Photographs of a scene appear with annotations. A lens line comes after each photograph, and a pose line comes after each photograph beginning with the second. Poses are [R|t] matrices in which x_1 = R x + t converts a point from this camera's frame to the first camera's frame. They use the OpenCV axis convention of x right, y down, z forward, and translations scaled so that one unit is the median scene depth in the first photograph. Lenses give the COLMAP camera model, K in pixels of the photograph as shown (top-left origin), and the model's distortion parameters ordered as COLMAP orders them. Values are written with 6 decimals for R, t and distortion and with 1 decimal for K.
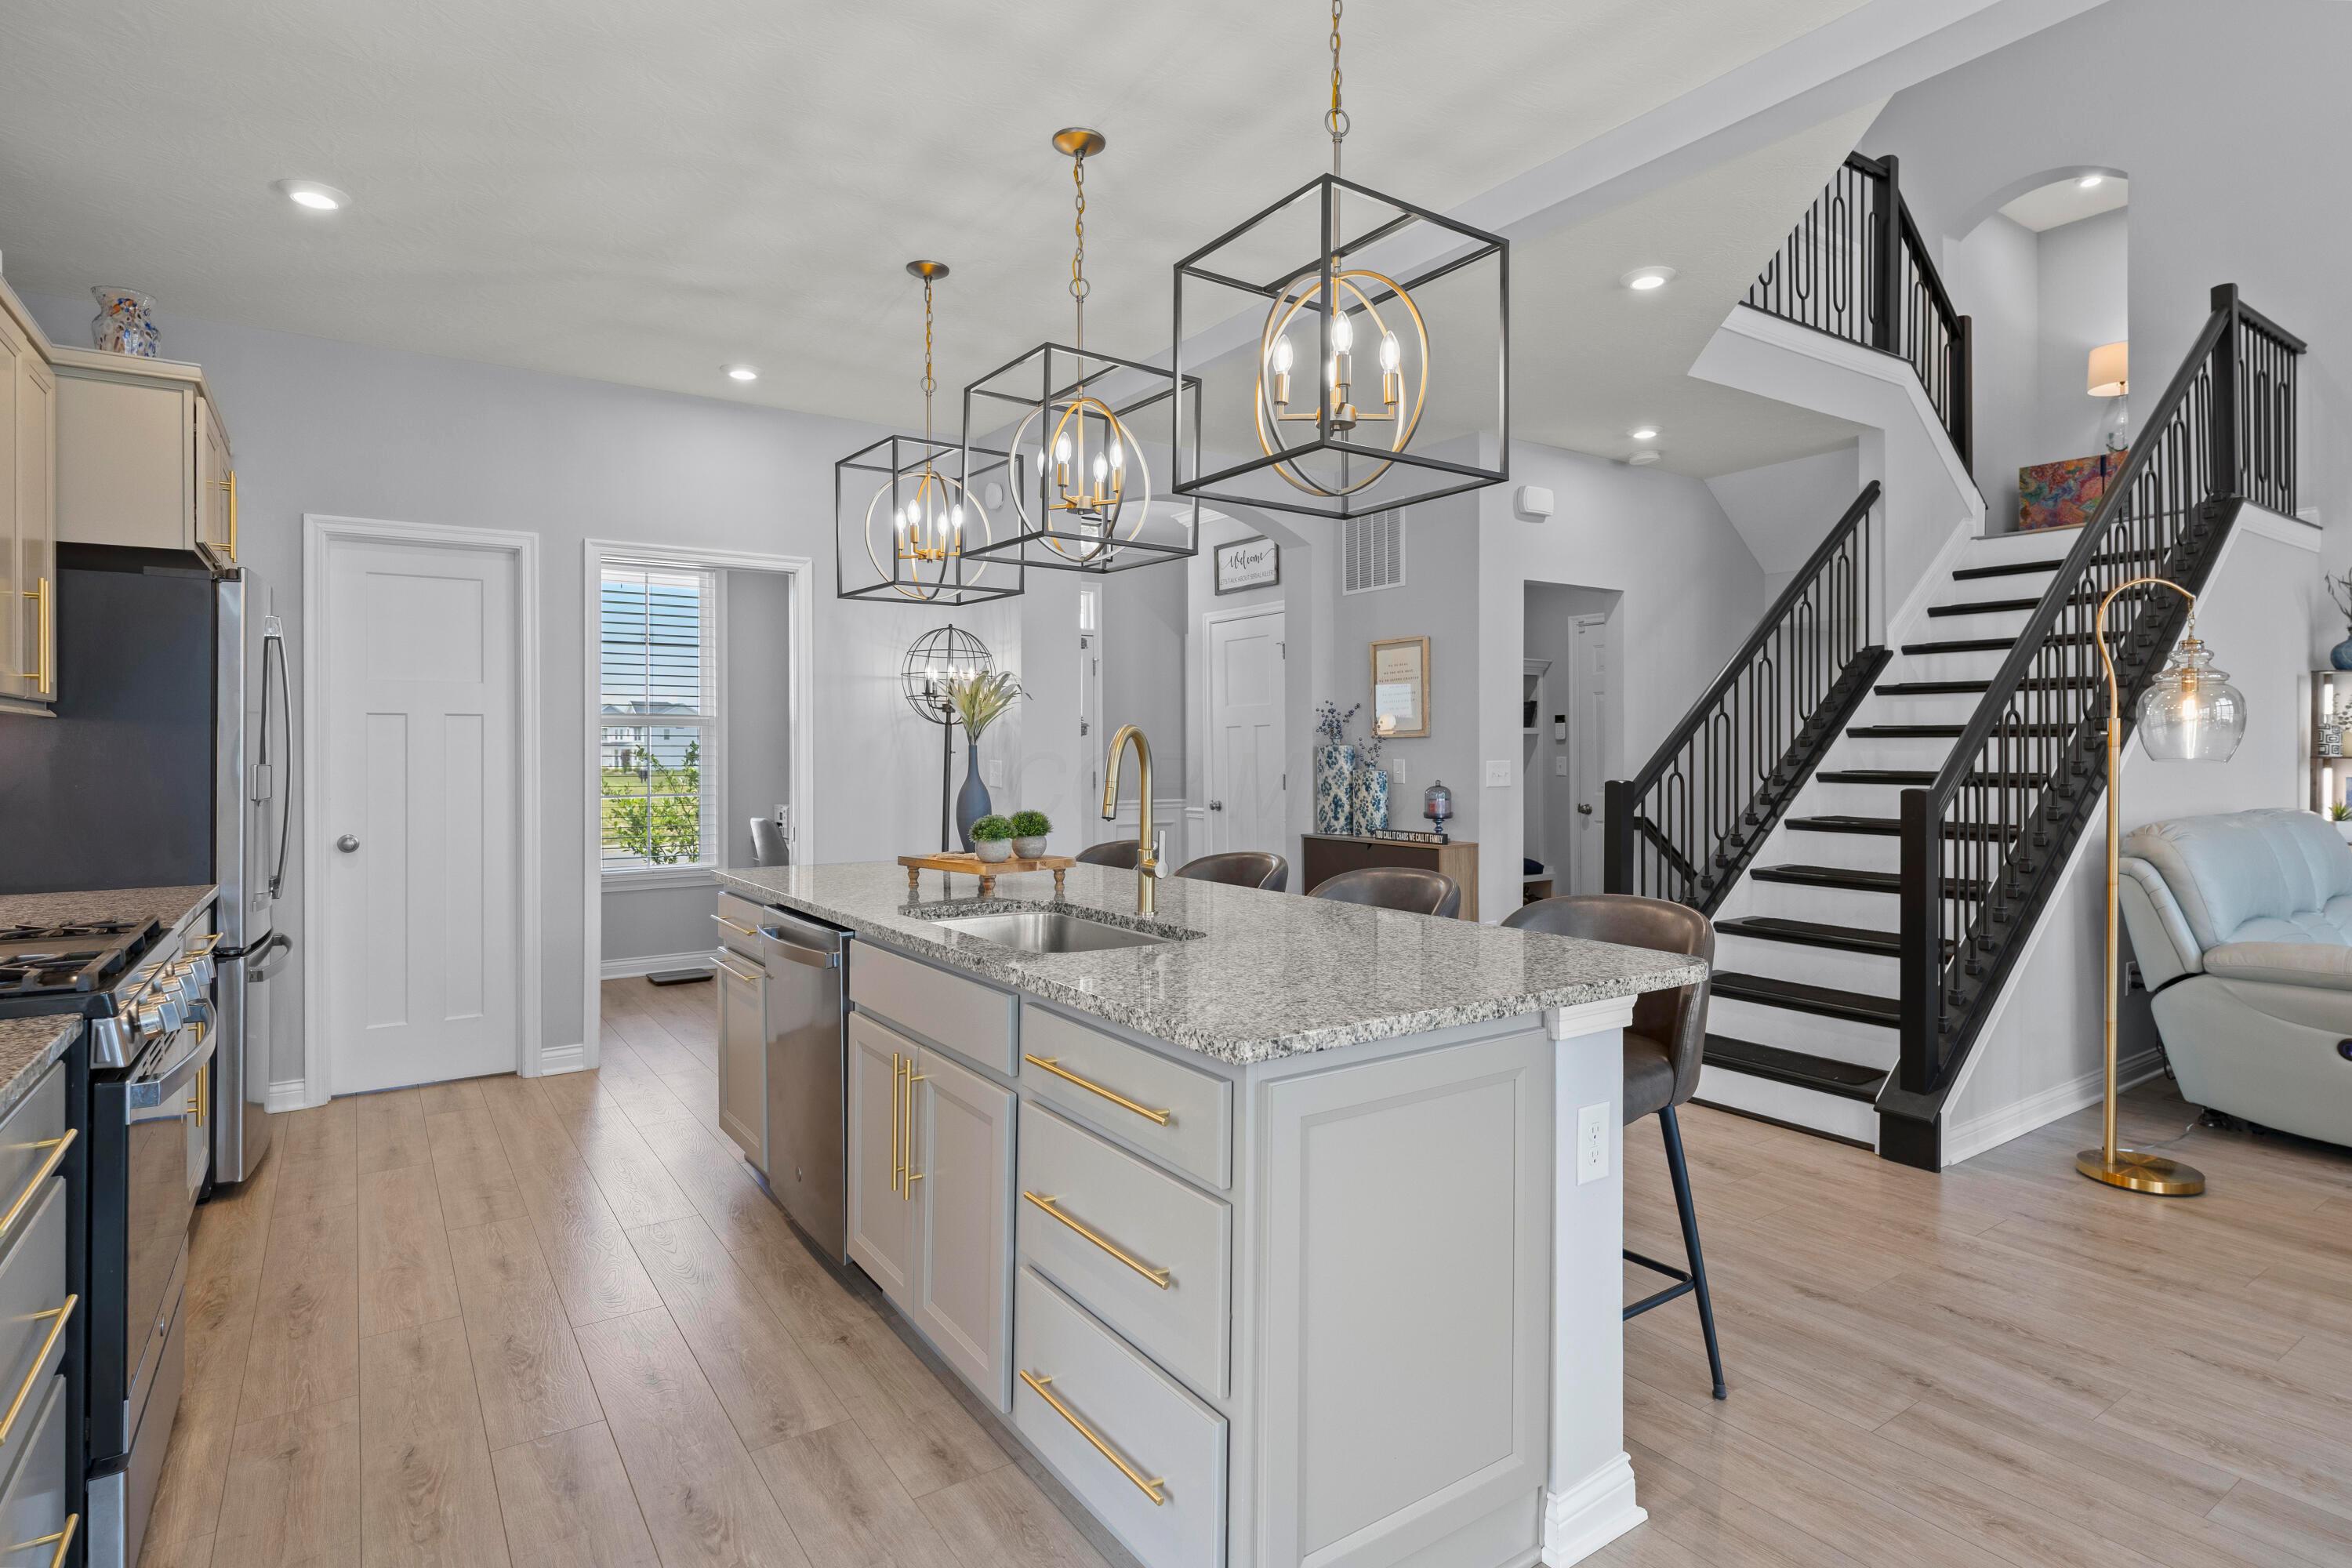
lens RADIAL K [[1196.8, 0, 1181.2], [0, 1196.8, 743.4], [0, 0, 1]] dist [-0.004447, -0.000500]
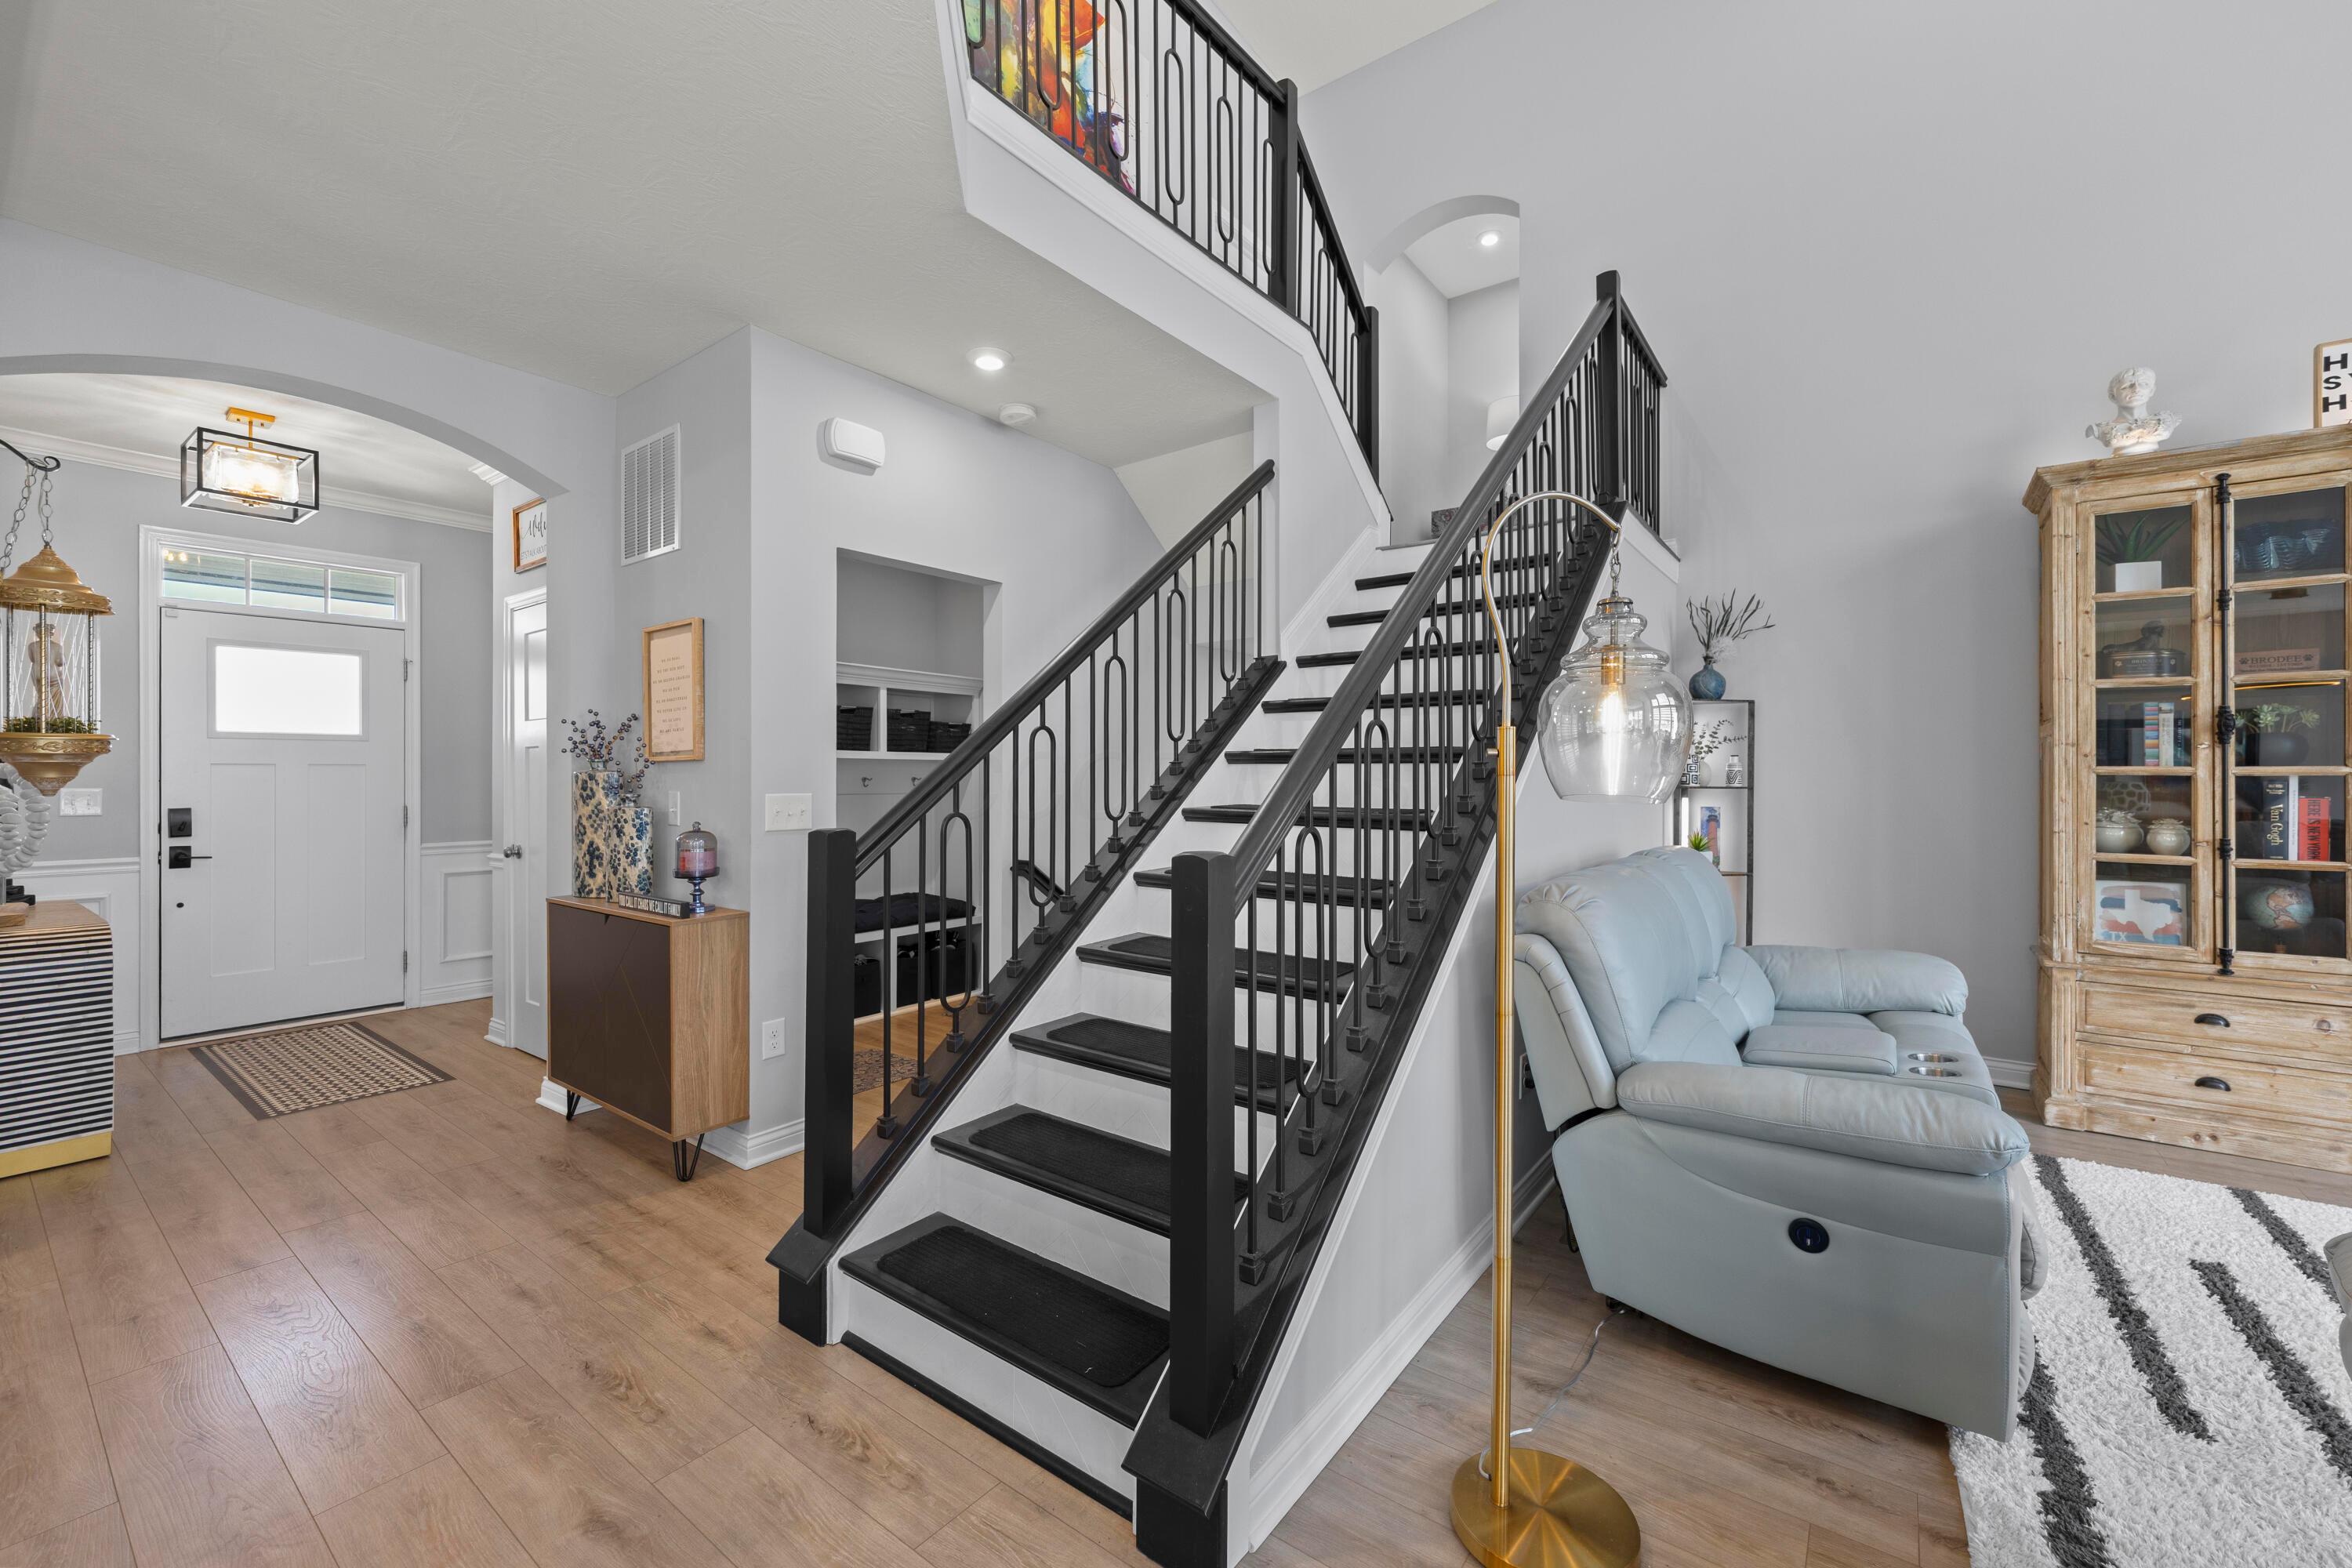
lens RADIAL K [[928.1, 0, 1179.5], [0, 928.1, 776.8], [0, 0, 1]] dist [0.001665, 0.000067]
pose [[0.946633, 0.000639, 0.322314, 0.313419], [-0.002419, 0.999984, 0.005121, 0.000838], [-0.322305, -0.005627, 0.946619, 0.403565]]
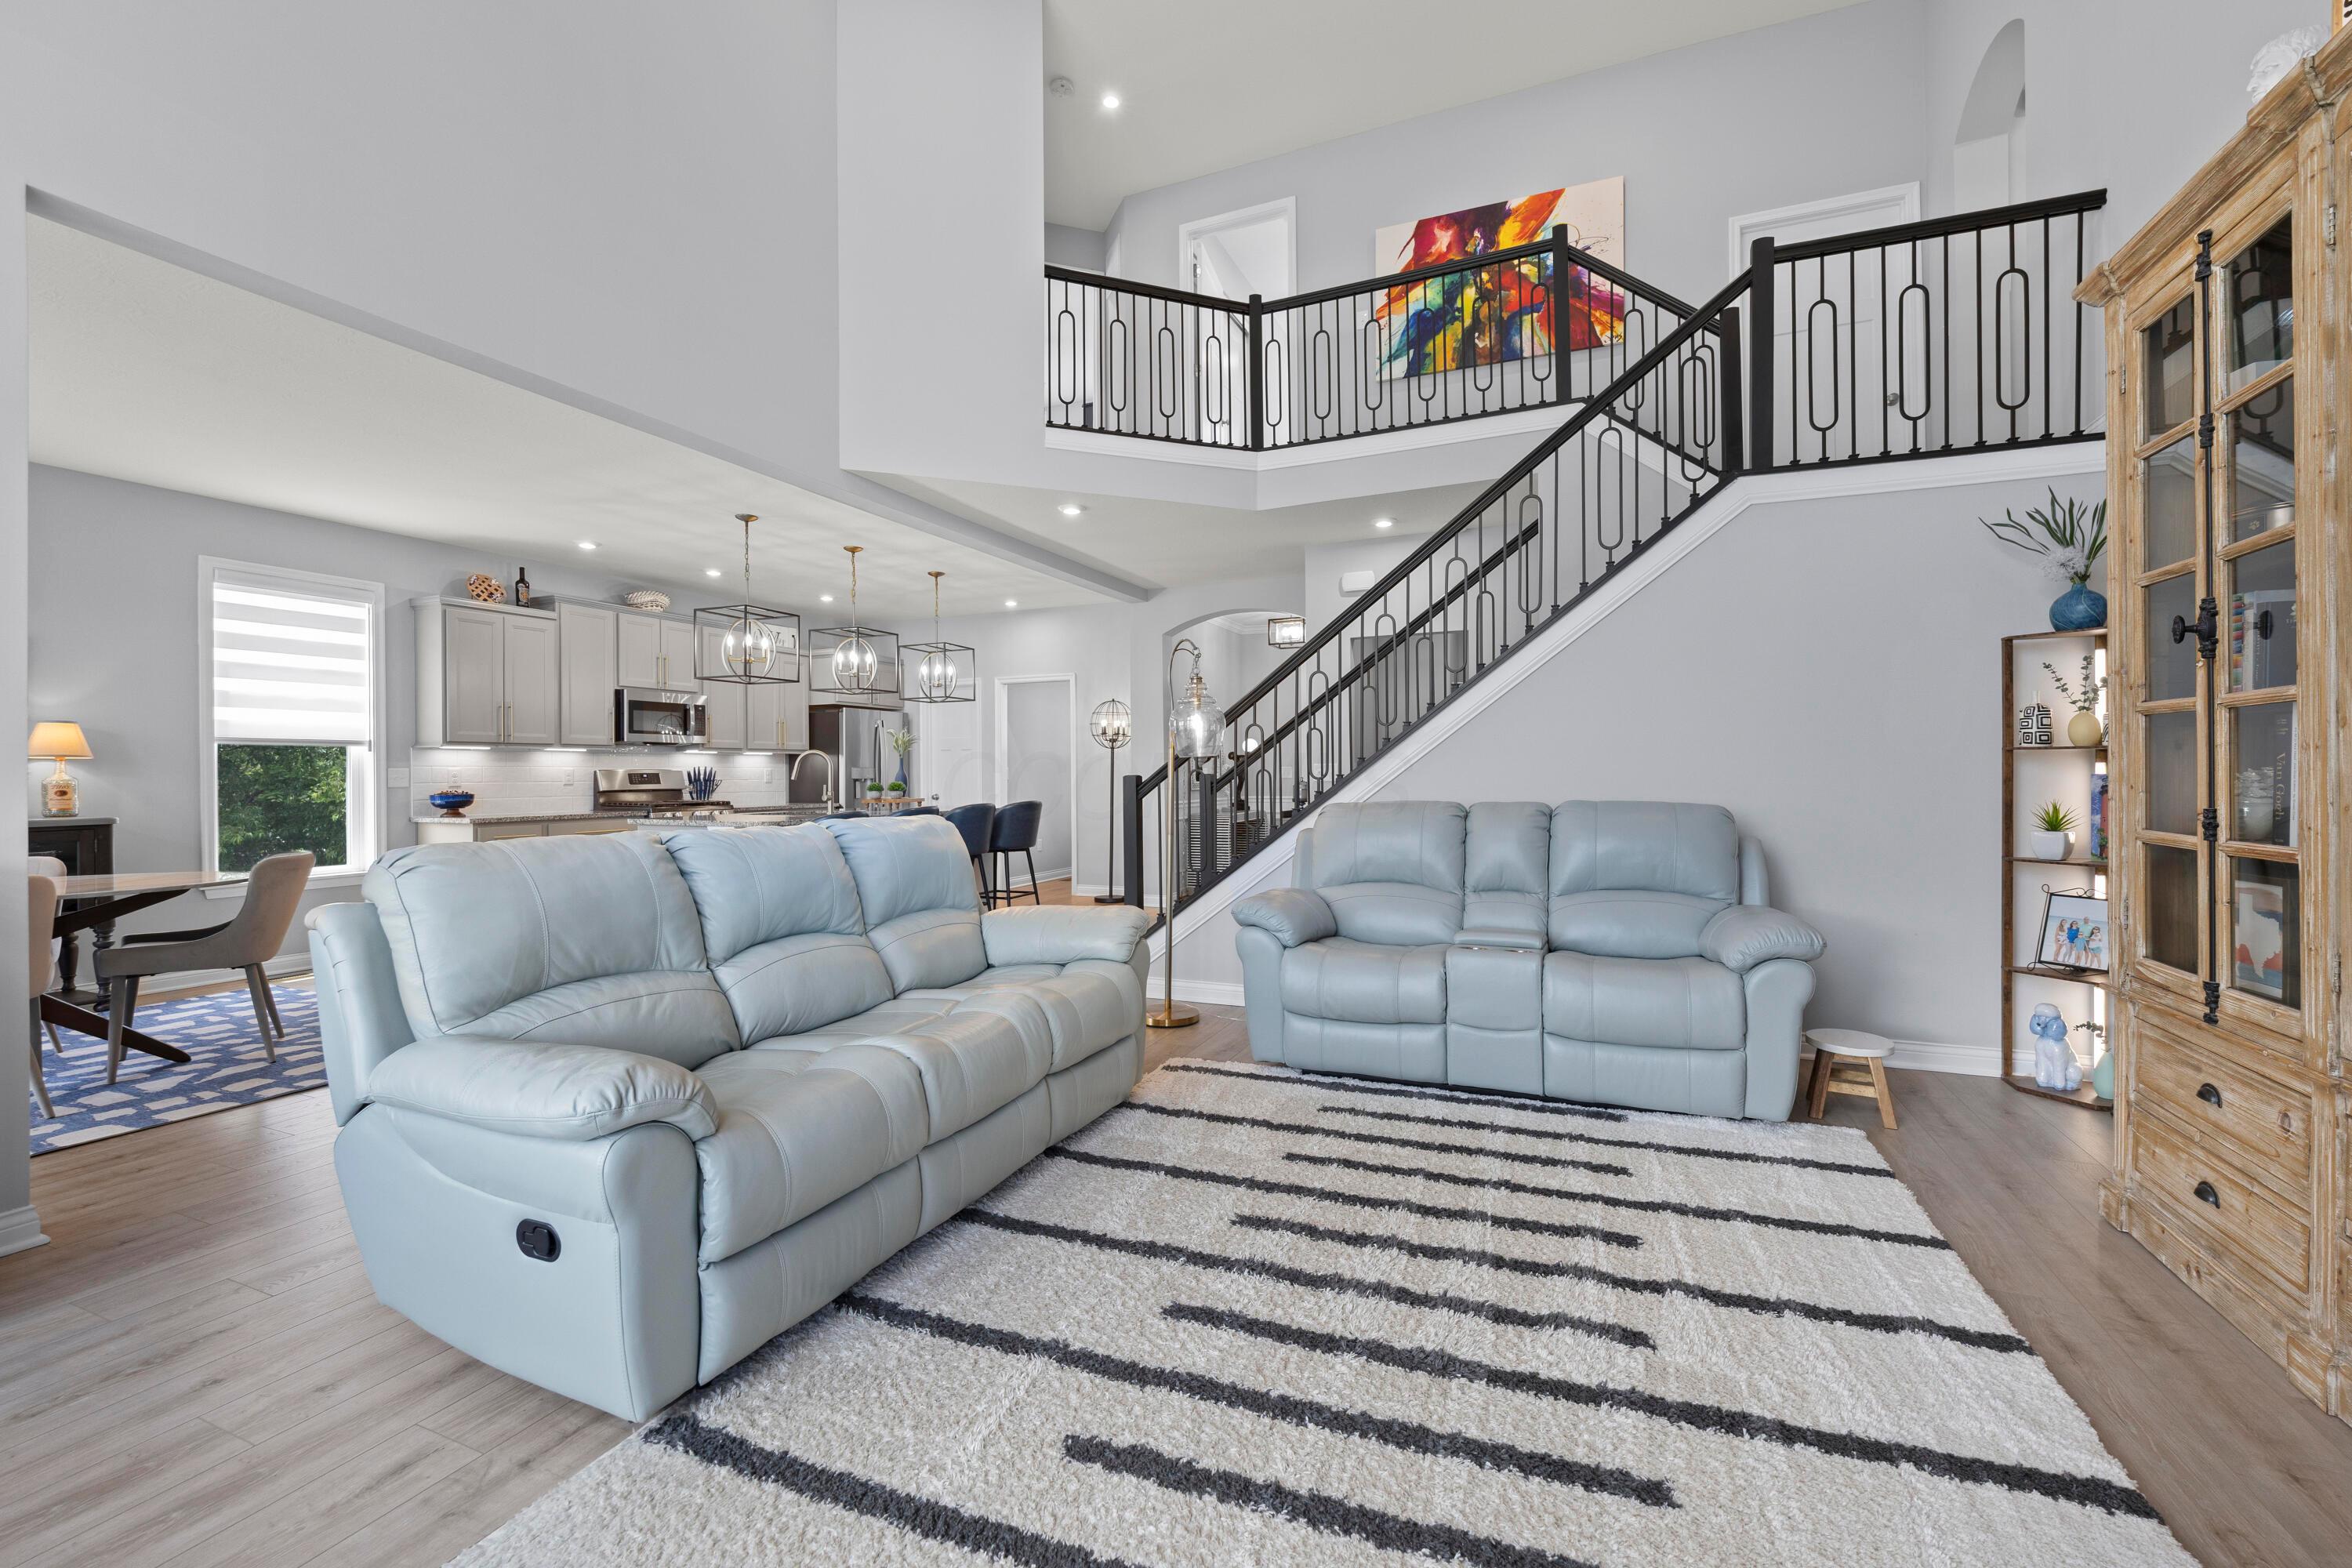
lens RADIAL K [[972.4, 0, 1183.7], [0, 972.4, 770.2], [0, 0, 1]] dist [-0.001392, -0.000393]
pose [[0.557995, -0.005996, -0.829822, 1.198621], [0.011862, 0.999929, 0.000751, 0.020250], [0.829759, -0.010263, 0.558027, 0.194288]]
